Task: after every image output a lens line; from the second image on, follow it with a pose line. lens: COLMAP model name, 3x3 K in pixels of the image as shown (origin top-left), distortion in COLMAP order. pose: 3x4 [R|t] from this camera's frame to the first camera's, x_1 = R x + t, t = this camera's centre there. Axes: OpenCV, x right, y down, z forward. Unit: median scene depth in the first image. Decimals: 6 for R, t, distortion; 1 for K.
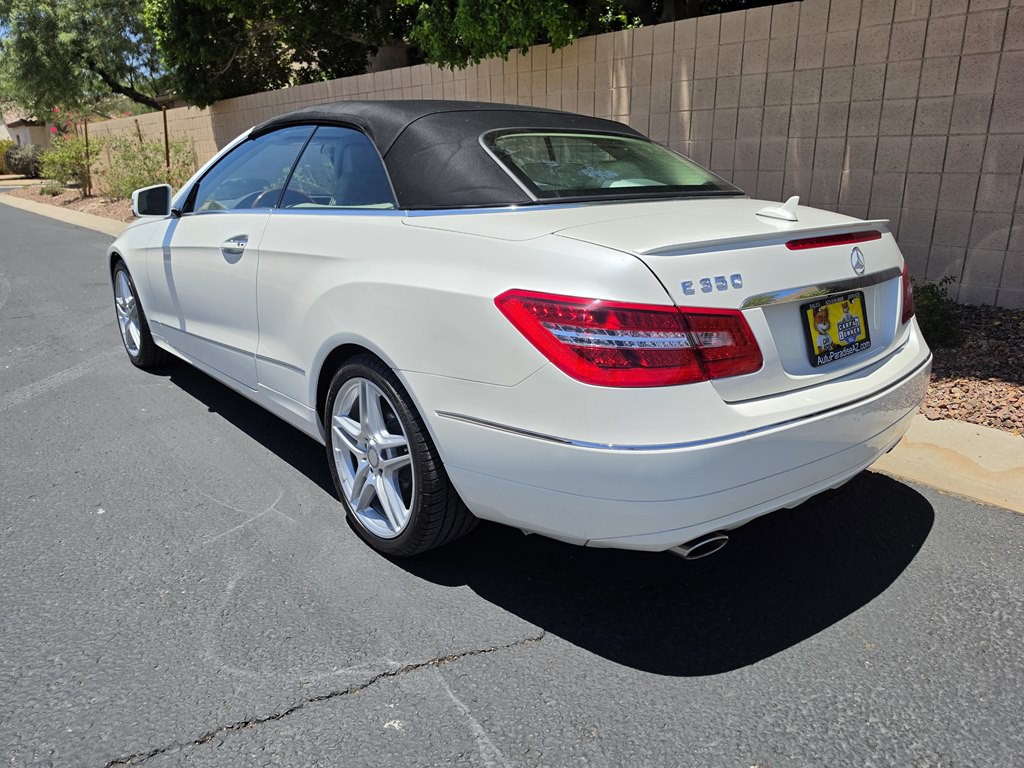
lens RADIAL K [[795.1, 0, 531.4], [0, 795.1, 357.6], [0, 0, 1]] dist [0.179214, -0.263274]
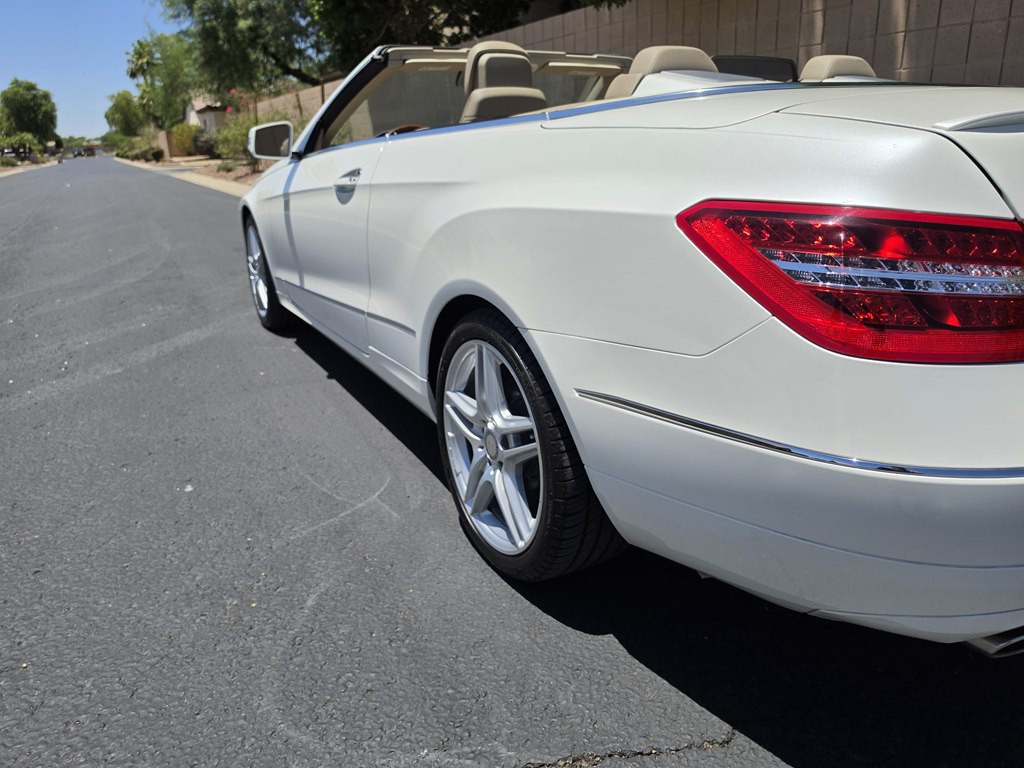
lens RADIAL K [[795.1, 0, 531.4], [0, 795.1, 357.6], [0, 0, 1]] dist [0.179214, -0.263274]
pose [[0.984252, 0.036285, -0.173007, -0.033341], [-0.031937, 0.999102, 0.027850, 0.017833], [0.173863, -0.021886, 0.984527, 0.259540]]
